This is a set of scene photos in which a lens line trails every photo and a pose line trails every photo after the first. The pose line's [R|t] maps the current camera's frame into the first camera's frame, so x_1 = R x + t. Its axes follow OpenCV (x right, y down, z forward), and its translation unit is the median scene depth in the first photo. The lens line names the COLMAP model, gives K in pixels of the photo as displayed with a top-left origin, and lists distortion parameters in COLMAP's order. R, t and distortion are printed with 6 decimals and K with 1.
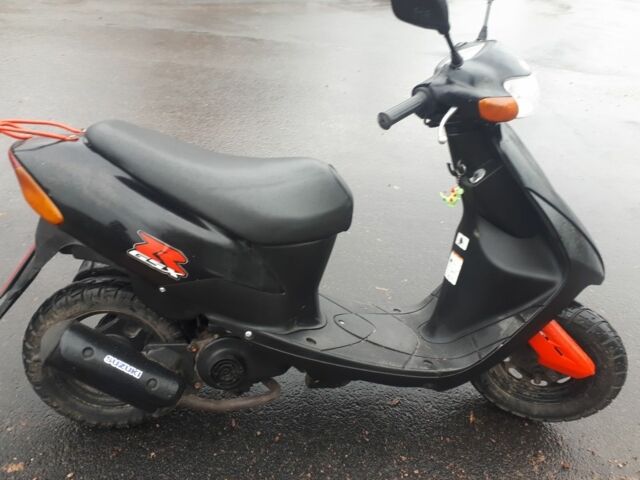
lens RADIAL K [[510.3, 0, 307.8], [0, 510.3, 242.9], [0, 0, 1]] dist [0.030999, -0.035650]
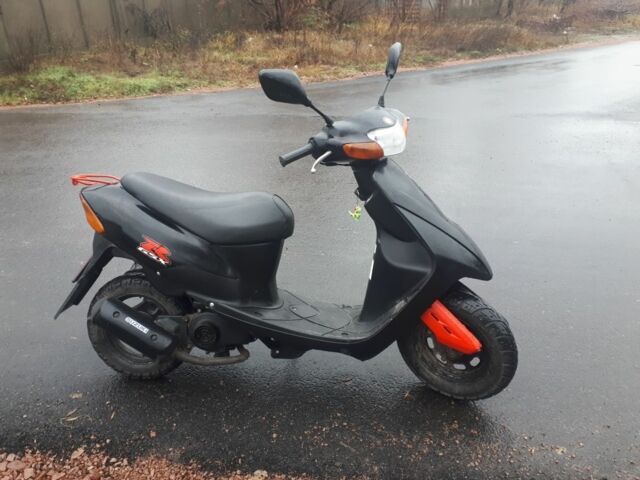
lens RADIAL K [[510.3, 0, 313.6], [0, 510.3, 241.5], [0, 0, 1]] dist [0.030999, -0.035650]
pose [[0.971051, -0.018918, -0.238123, 0.495617], [-0.013874, 0.990710, -0.135285, 0.177421], [0.238470, 0.134673, 0.961767, -0.374017]]
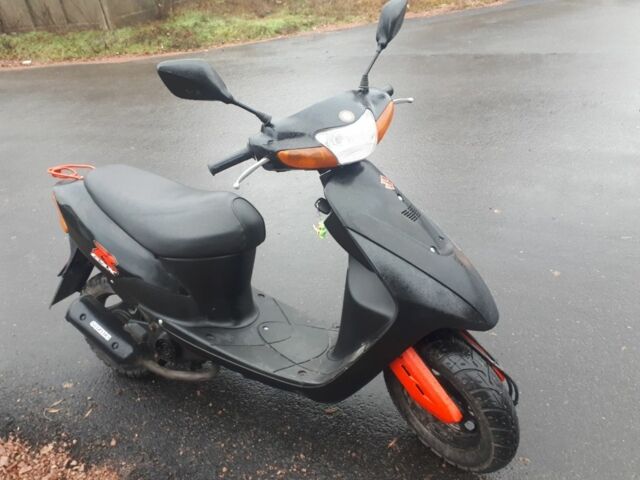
lens RADIAL K [[510.3, 0, 317.0], [0, 510.3, 241.2], [0, 0, 1]] dist [0.030999, -0.035650]
pose [[0.857447, 0.073796, -0.509254, 0.845098], [-0.082352, 0.996587, 0.005758, -0.070886], [0.507940, 0.037001, 0.860597, 0.025563]]
